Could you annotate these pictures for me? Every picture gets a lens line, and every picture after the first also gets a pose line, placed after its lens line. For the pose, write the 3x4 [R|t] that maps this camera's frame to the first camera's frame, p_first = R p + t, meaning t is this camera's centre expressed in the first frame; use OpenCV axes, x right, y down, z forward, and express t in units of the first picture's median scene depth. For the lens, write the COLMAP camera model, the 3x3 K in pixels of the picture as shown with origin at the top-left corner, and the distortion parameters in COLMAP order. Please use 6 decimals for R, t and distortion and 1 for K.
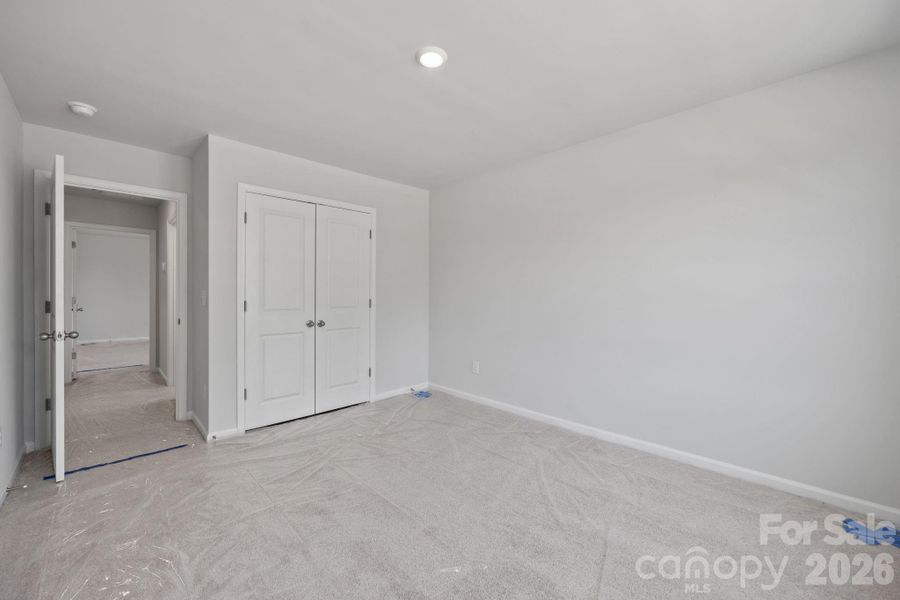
lens RADIAL K [[366.6, 0, 448.0], [0, 366.6, 296.8], [0, 0, 1]] dist [-0.011407, -0.000305]
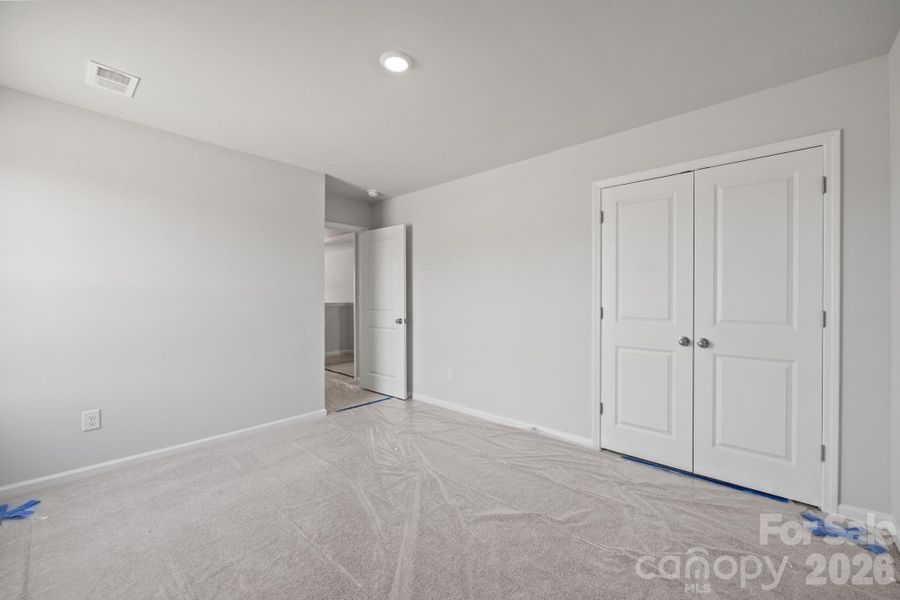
lens RADIAL K [[366.6, 0, 446.5], [0, 366.6, 296.2], [0, 0, 1]] dist [-0.011407, -0.000305]
pose [[0.047726, -0.010148, -0.998809, 0.301860], [-0.023354, 0.999664, -0.011273, 0.005040], [0.998587, 0.023864, 0.047473, 0.495182]]
